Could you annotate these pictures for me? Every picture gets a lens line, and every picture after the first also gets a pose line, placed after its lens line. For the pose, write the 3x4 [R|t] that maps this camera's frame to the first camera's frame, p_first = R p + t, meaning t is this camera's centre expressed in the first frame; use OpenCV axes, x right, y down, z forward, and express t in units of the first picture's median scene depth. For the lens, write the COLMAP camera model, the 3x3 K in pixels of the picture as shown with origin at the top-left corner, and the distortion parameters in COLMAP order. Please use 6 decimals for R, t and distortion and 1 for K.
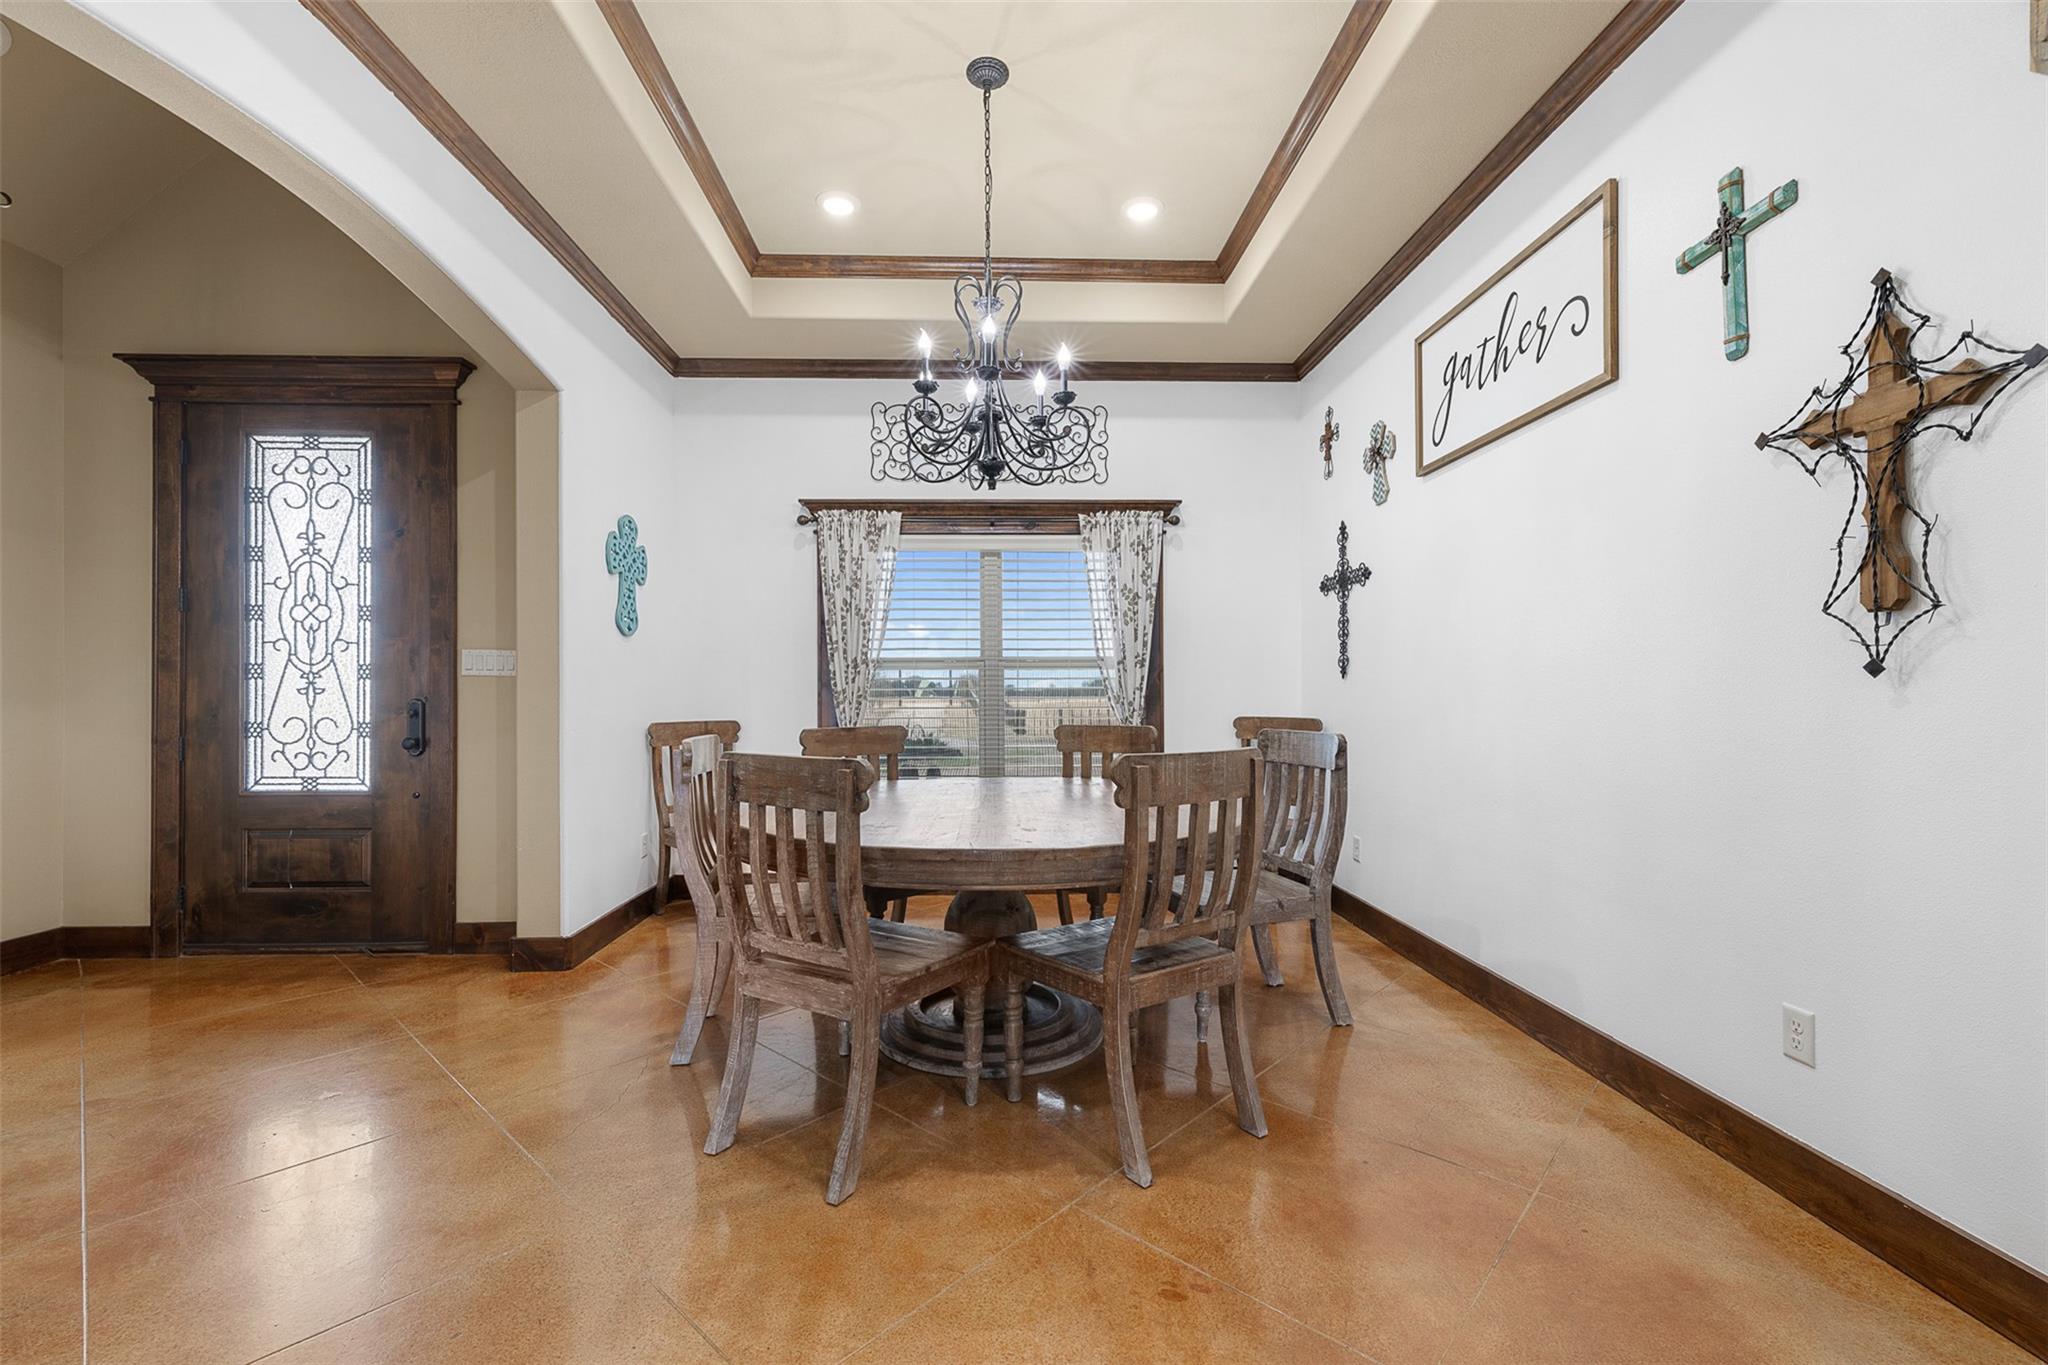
lens RADIAL K [[864.1, 0, 1024.0], [0, 864.1, 682.5], [0, 0, 1]] dist [-0.000248, -0.000240]
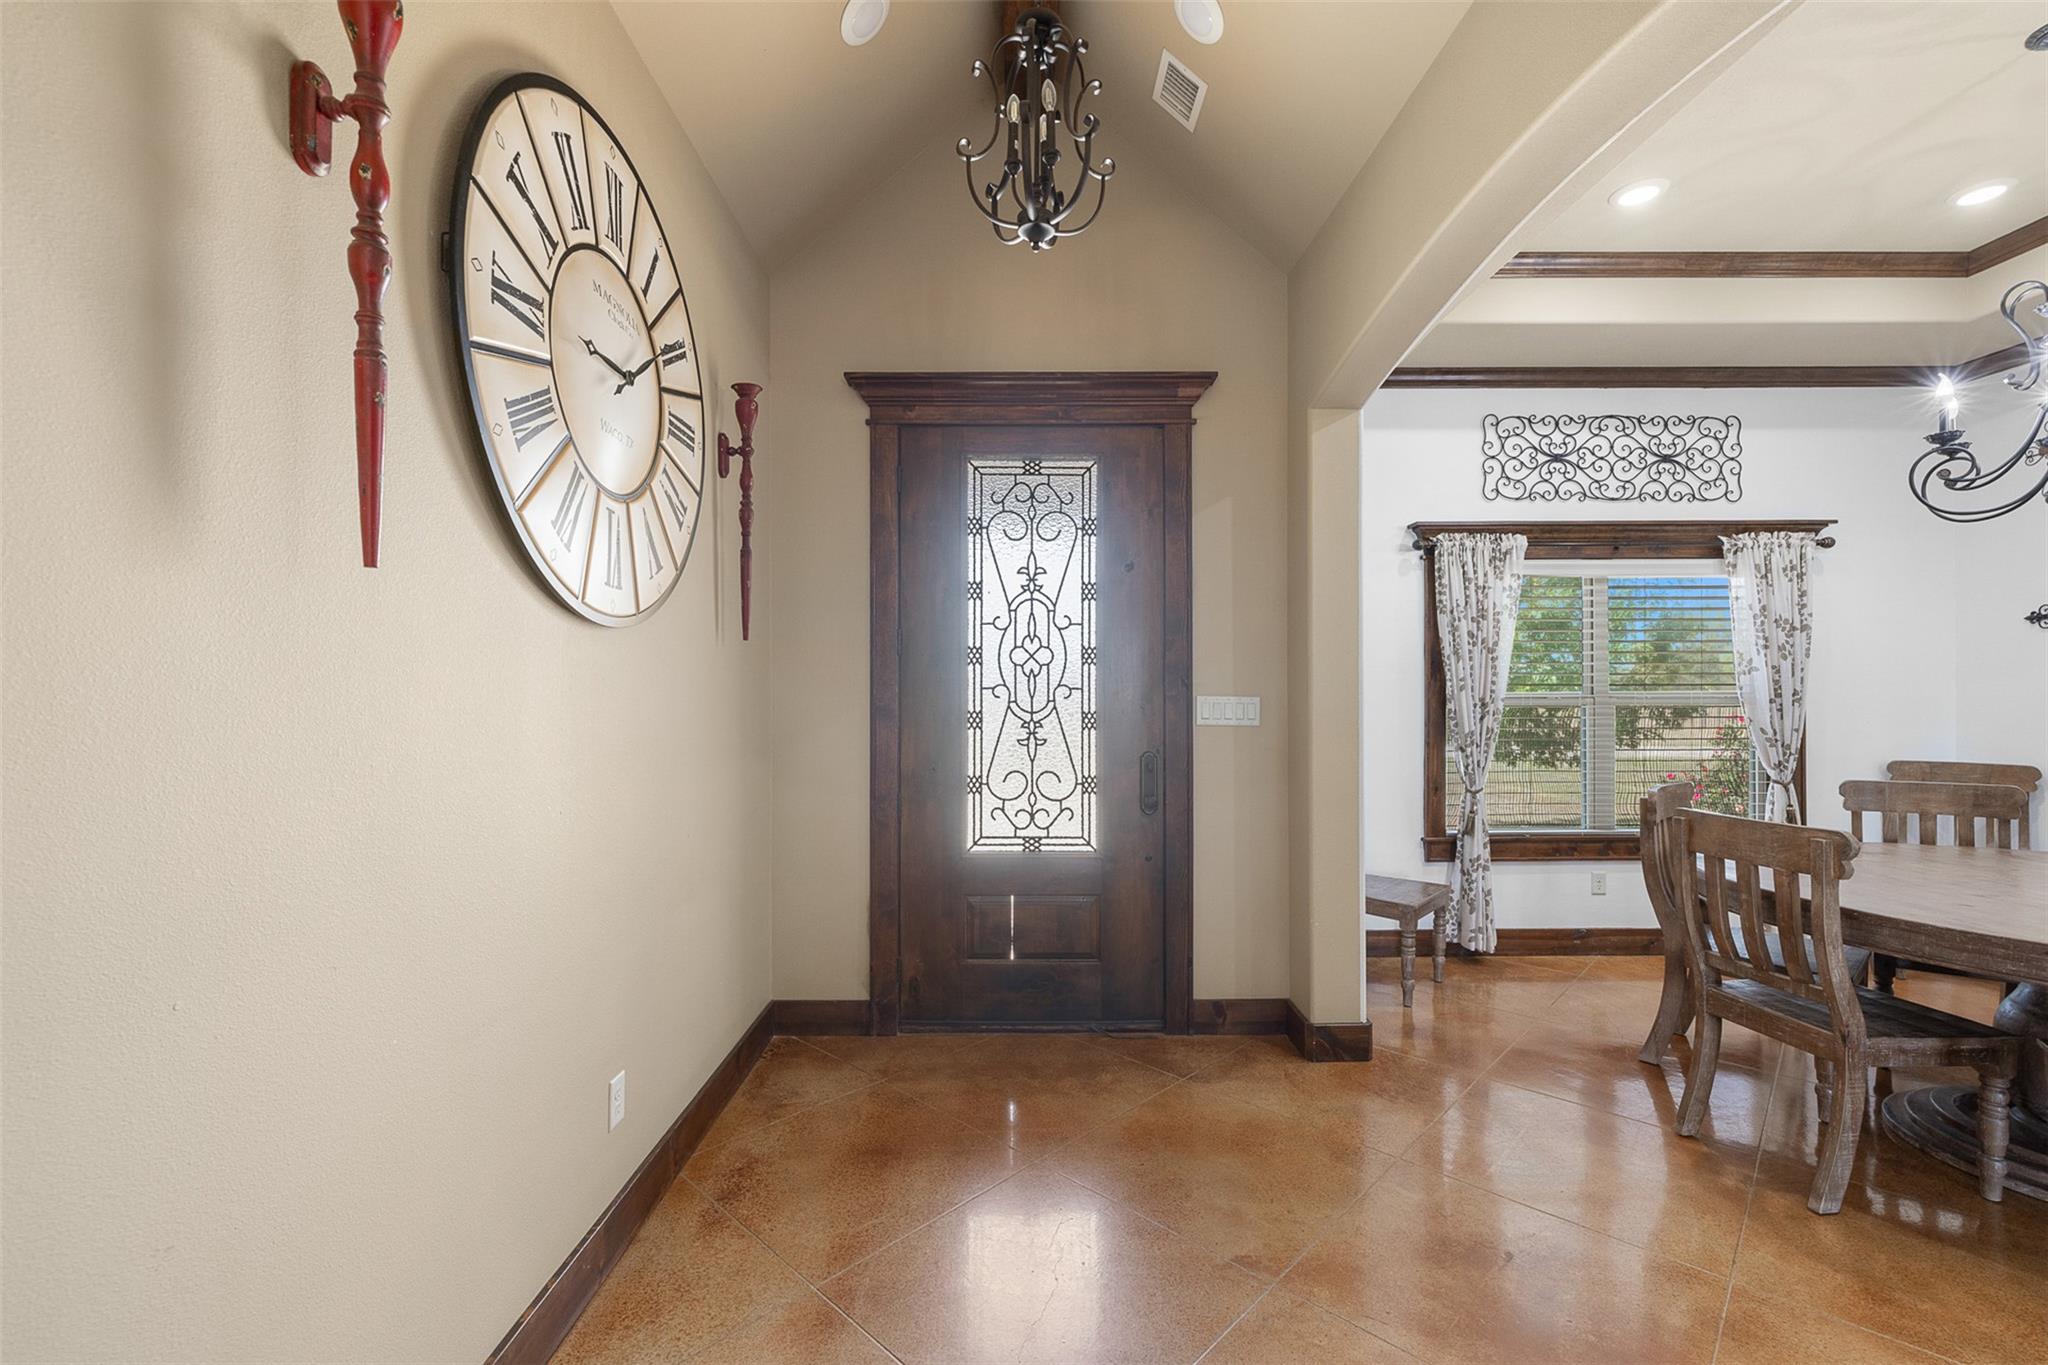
lens RADIAL K [[864.1, 0, 1024.0], [0, 864.1, 682.5], [0, 0, 1]] dist [-0.000248, -0.000240]
pose [[0.999483, -0.000065, -0.032166, -0.803963], [-0.000002, 0.999998, -0.002062, -0.050528], [0.032166, 0.002061, 0.999480, 0.094129]]
